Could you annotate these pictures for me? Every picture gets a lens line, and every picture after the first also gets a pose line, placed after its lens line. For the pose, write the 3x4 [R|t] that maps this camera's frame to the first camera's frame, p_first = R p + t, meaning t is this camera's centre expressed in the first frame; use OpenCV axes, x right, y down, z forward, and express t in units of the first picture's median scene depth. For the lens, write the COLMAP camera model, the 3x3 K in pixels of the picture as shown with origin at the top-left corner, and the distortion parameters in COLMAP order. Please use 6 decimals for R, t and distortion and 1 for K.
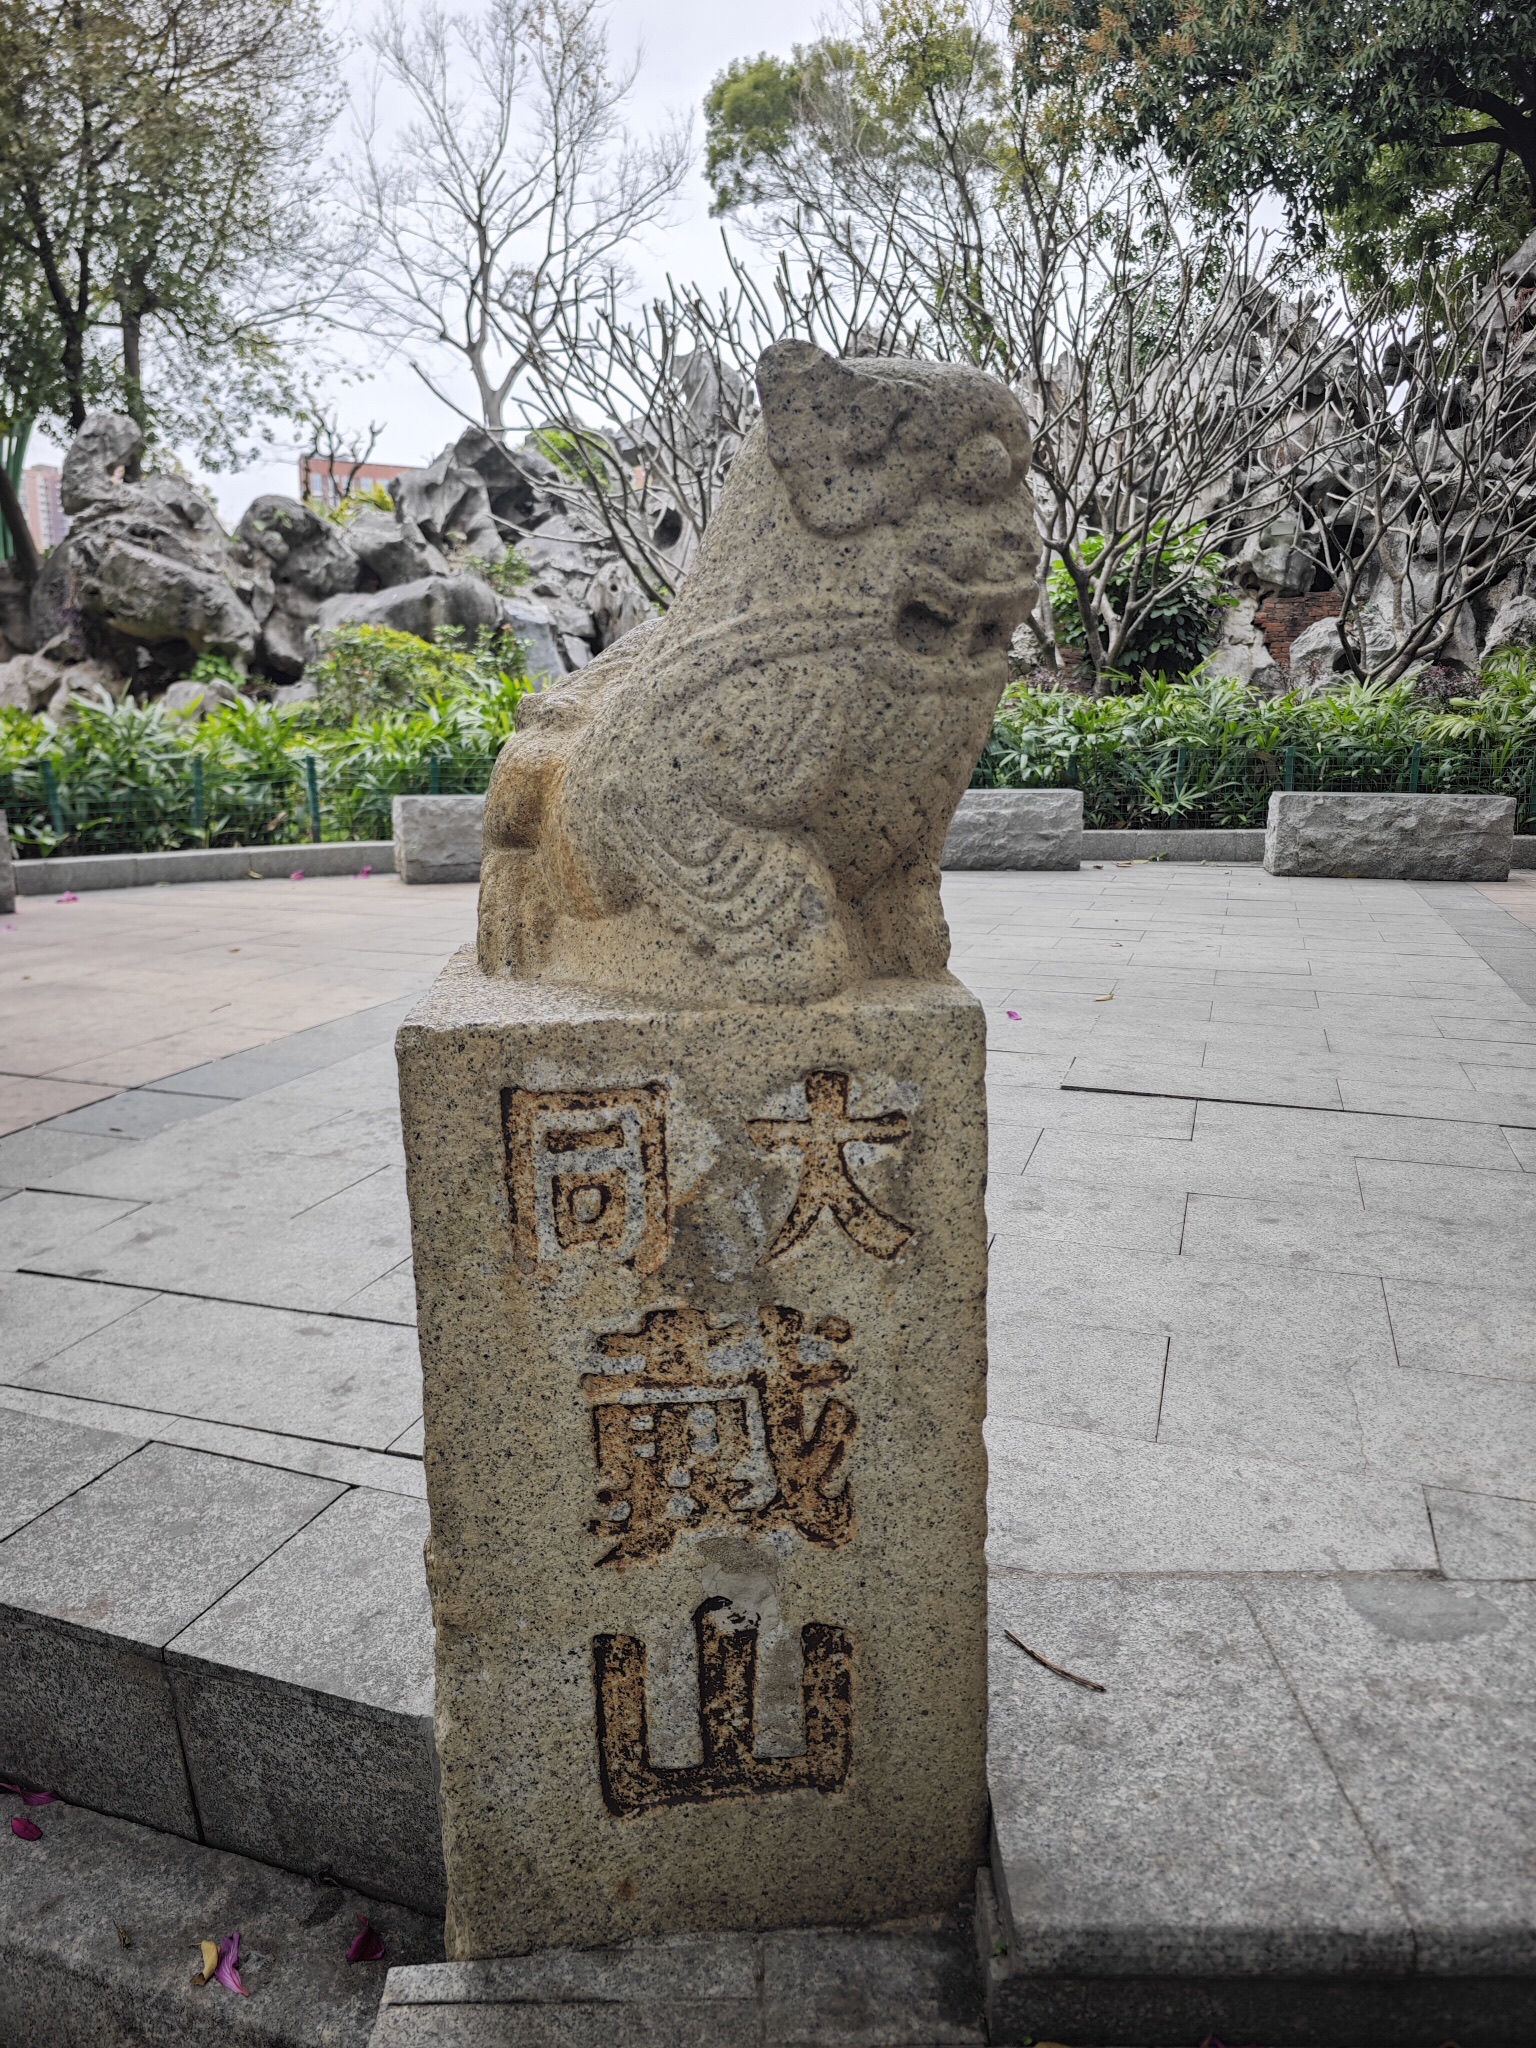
lens RADIAL K [[1387.4, 0, 768.0], [0, 1387.4, 1024.0], [0, 0, 1]] dist [0.033380, -0.027444]
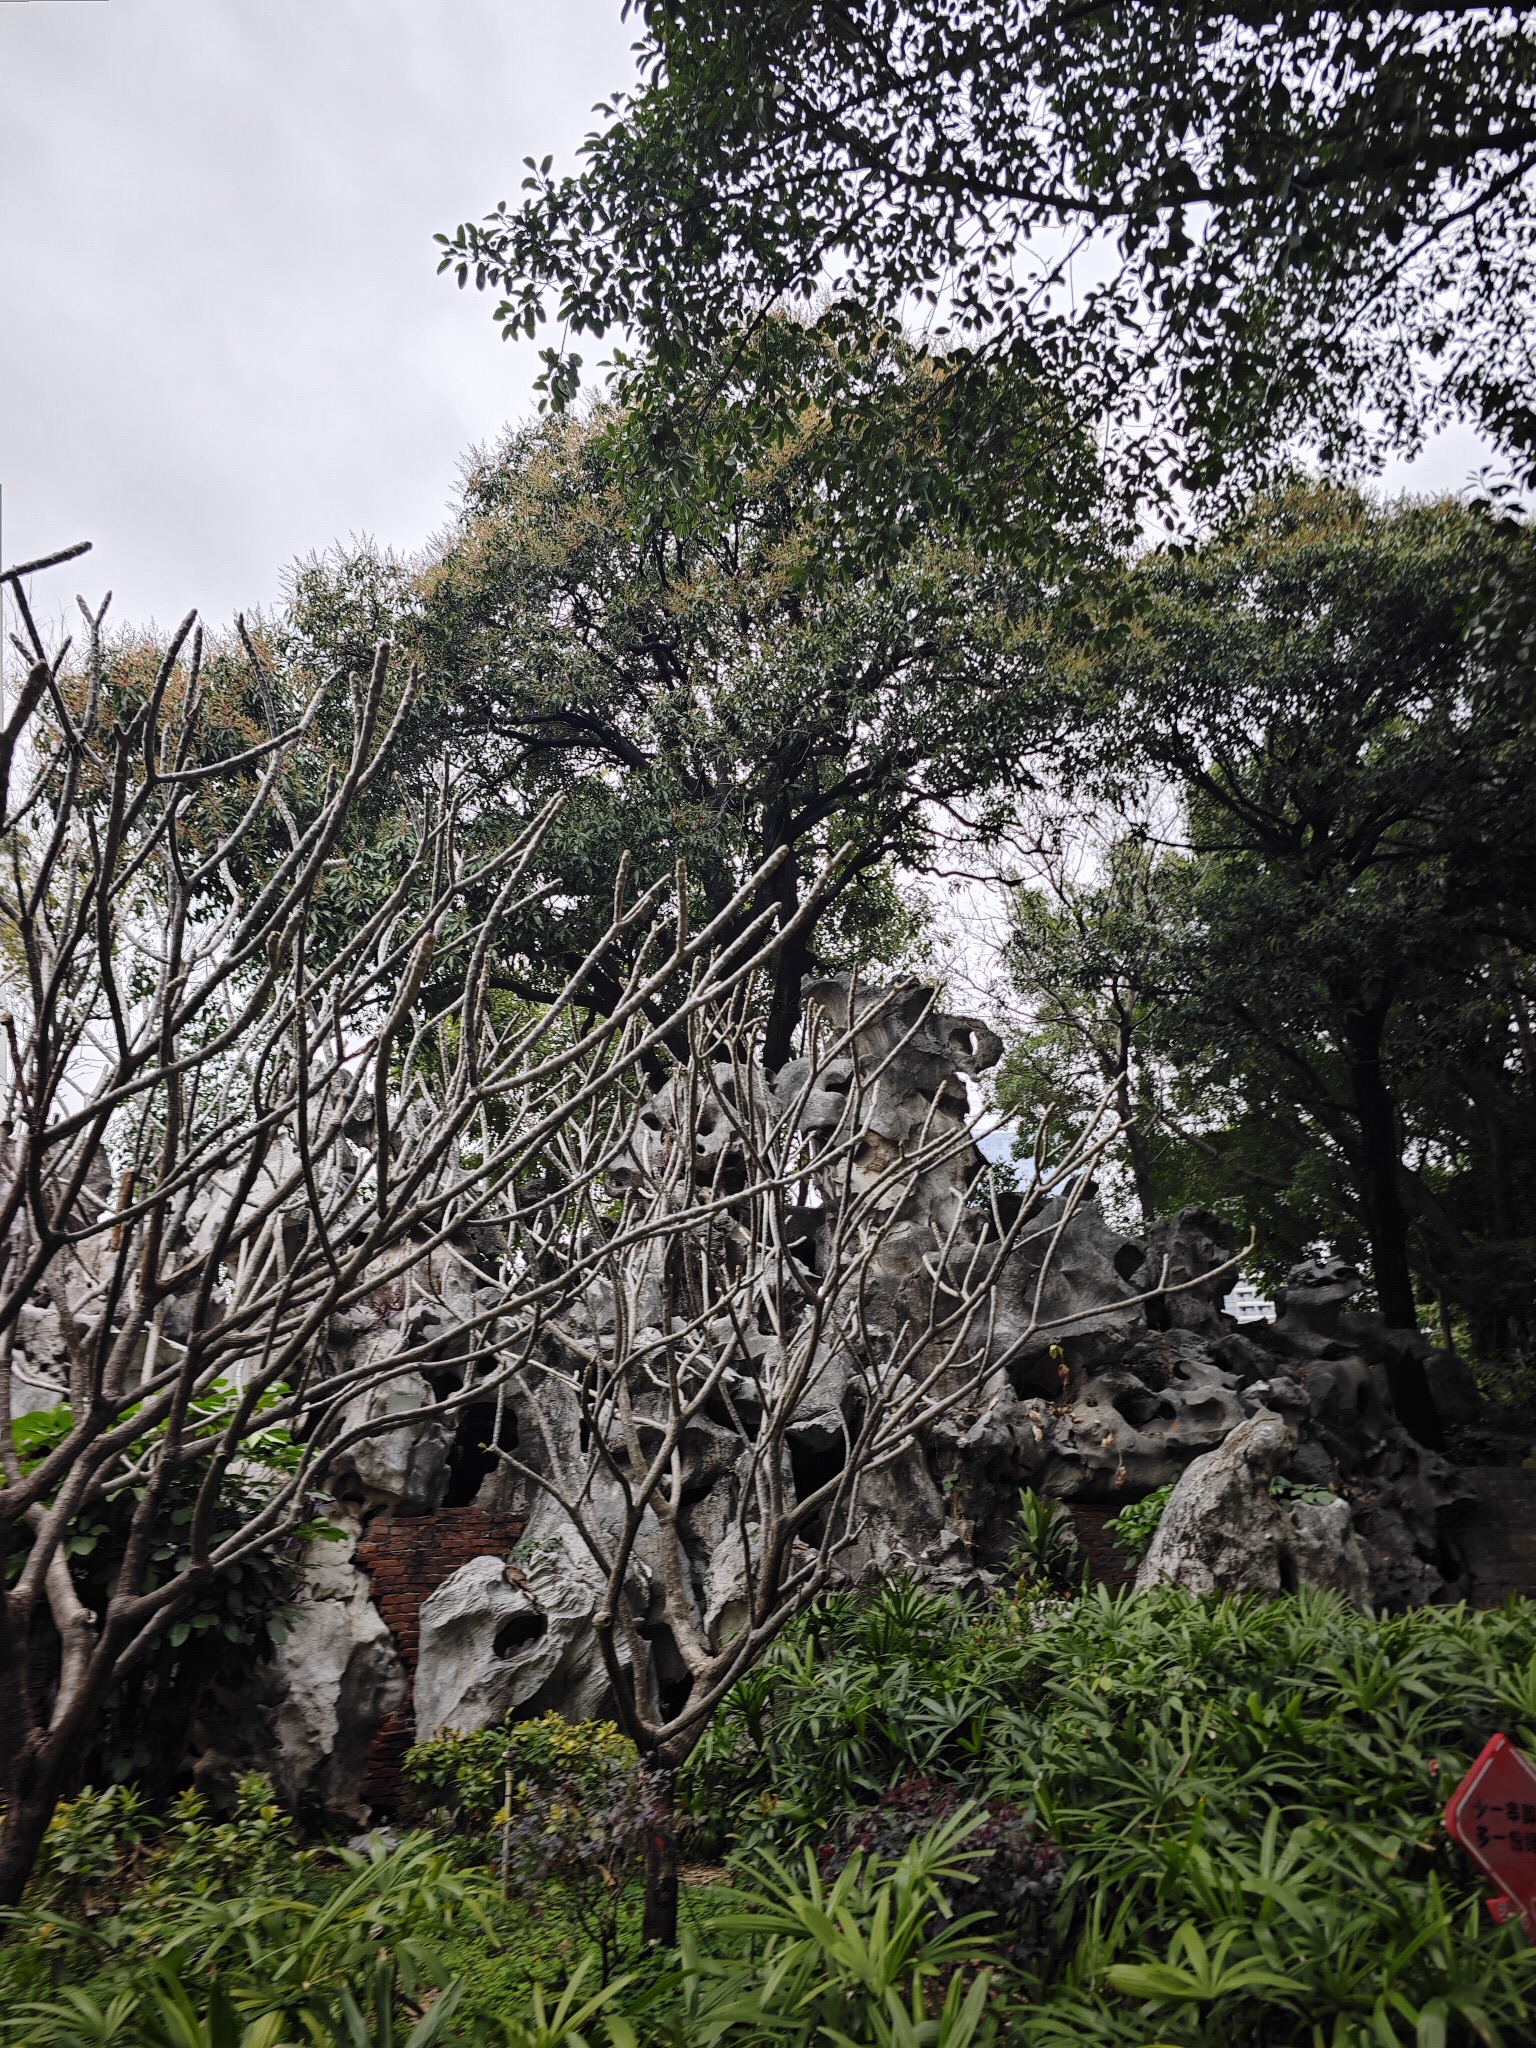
lens RADIAL K [[1387.4, 0, 768.0], [0, 1387.4, 1024.0], [0, 0, 1]] dist [0.033380, -0.027444]
pose [[0.797056, 0.208921, 0.566616, 0.113030], [0.147737, 0.842288, -0.518387, -0.154599], [-0.585556, 0.496893, 0.640485, 0.431277]]
